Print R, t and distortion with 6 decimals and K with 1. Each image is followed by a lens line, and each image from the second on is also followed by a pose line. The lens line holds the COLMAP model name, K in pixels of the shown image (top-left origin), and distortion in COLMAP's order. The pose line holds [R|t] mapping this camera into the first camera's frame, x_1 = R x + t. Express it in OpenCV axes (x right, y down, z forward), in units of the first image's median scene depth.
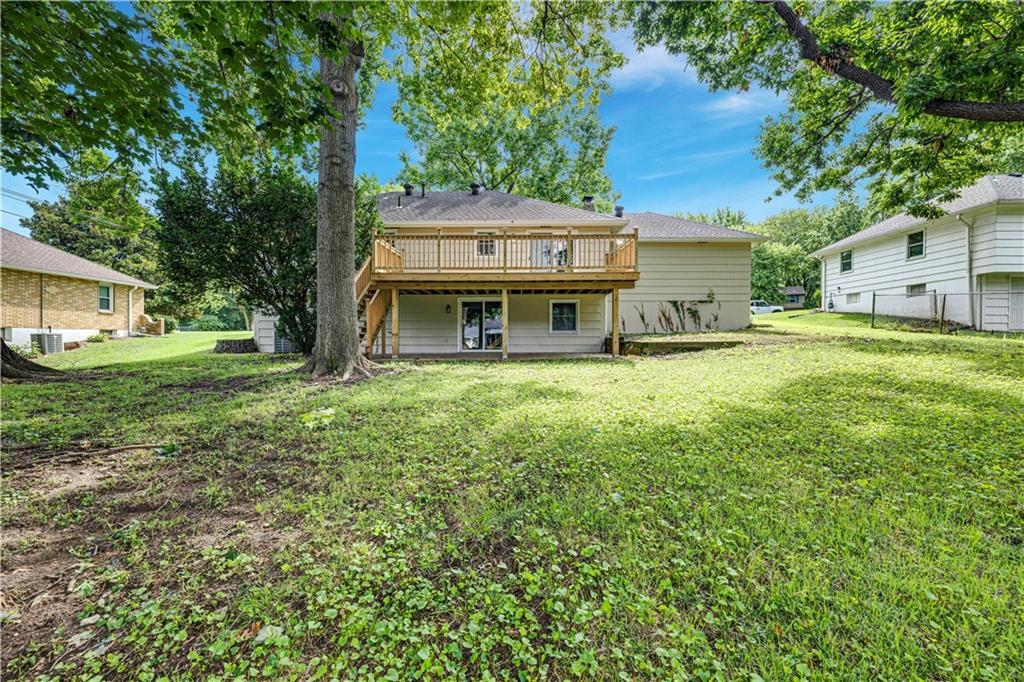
lens RADIAL K [[402.7, 0, 507.7], [0, 402.7, 338.1], [0, 0, 1]] dist [-0.000235, -0.000102]
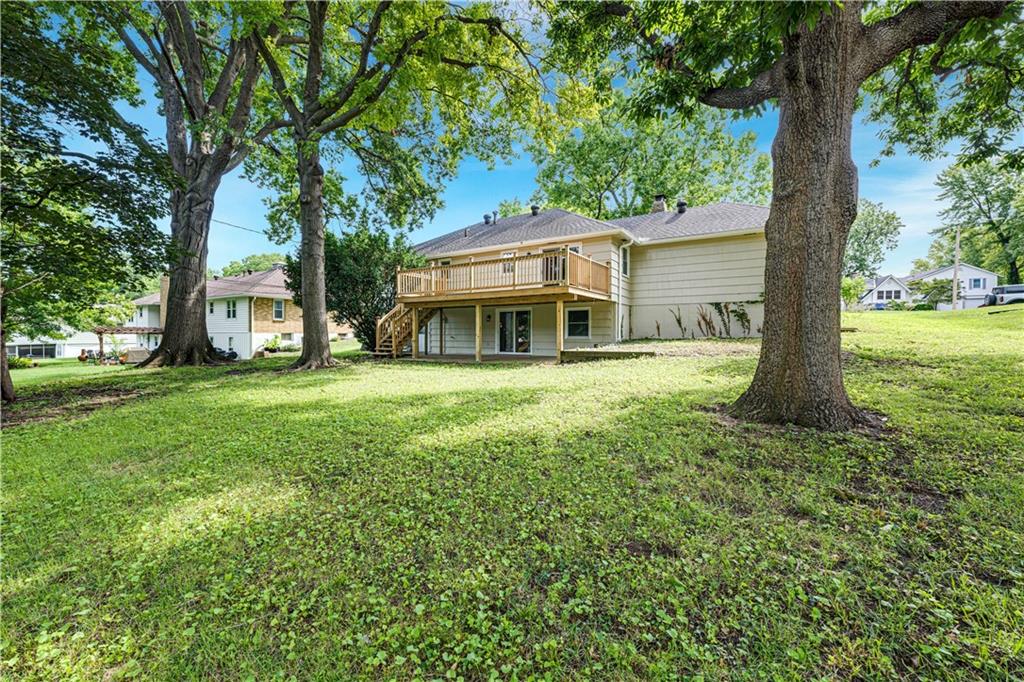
lens RADIAL K [[402.7, 0, 507.7], [0, 402.7, 338.1], [0, 0, 1]] dist [-0.000235, -0.000102]
pose [[0.847072, 0.006079, -0.531443, 0.504820], [-0.001750, 0.999961, 0.008648, -0.020752], [0.531475, -0.006395, 0.847050, -0.004969]]
